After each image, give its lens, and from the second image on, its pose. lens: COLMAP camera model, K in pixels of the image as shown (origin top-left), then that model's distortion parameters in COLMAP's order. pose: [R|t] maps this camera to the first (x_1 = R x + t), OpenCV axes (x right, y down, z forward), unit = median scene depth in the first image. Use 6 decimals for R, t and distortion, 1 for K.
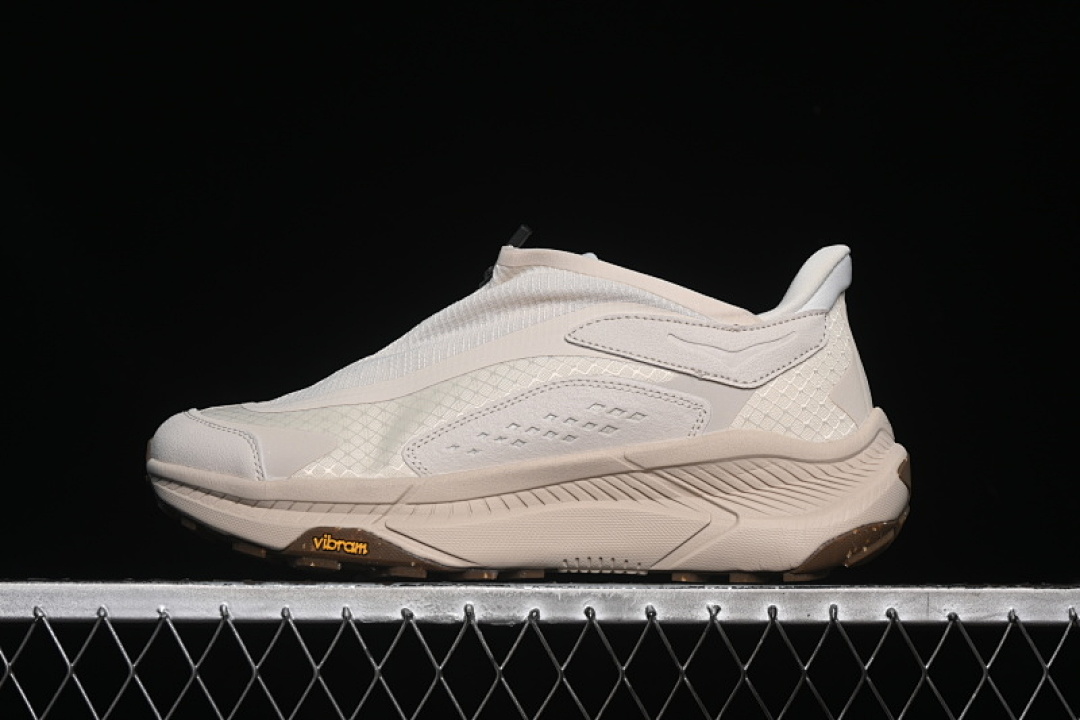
lens RADIAL K [[2389.5, 0, 537.8], [0, 2389.5, 353.6], [0, 0, 1]] dist [0.037619, 0.000000]
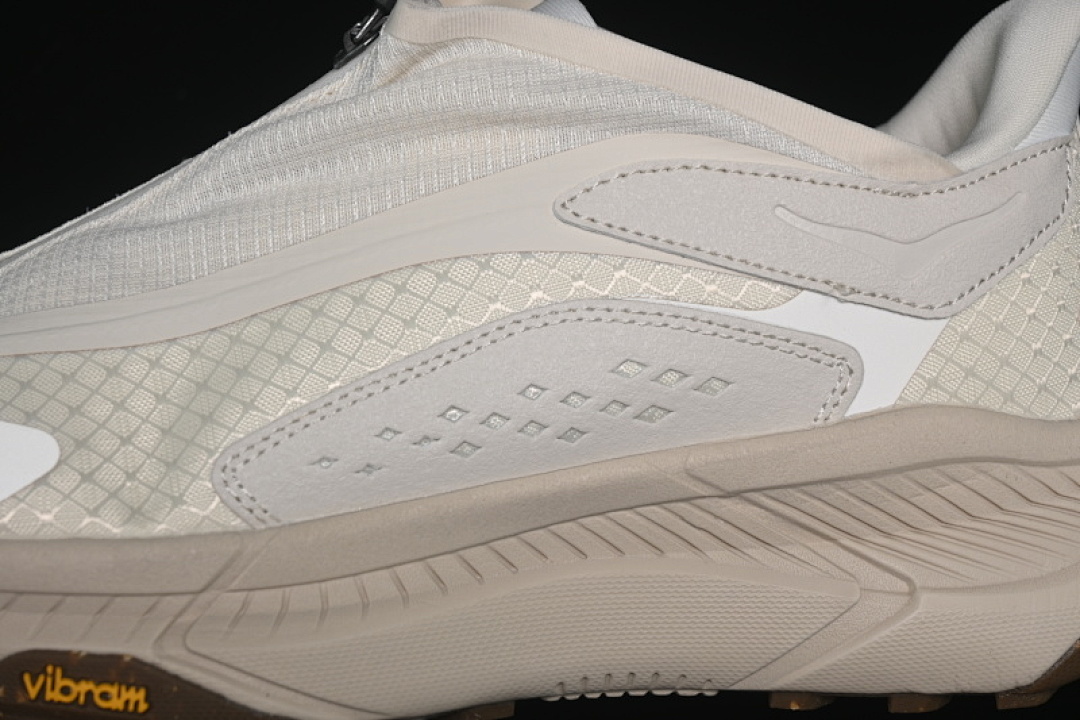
lens RADIAL K [[2389.5, 0, 542.2], [0, 2389.5, 356.5], [0, 0, 1]] dist [0.037619, 0.000000]
pose [[0.978134, -0.028574, 0.206001, -0.088549], [-0.020514, 0.972431, 0.232287, -0.088142], [-0.206959, -0.231434, 0.950582, 0.558747]]
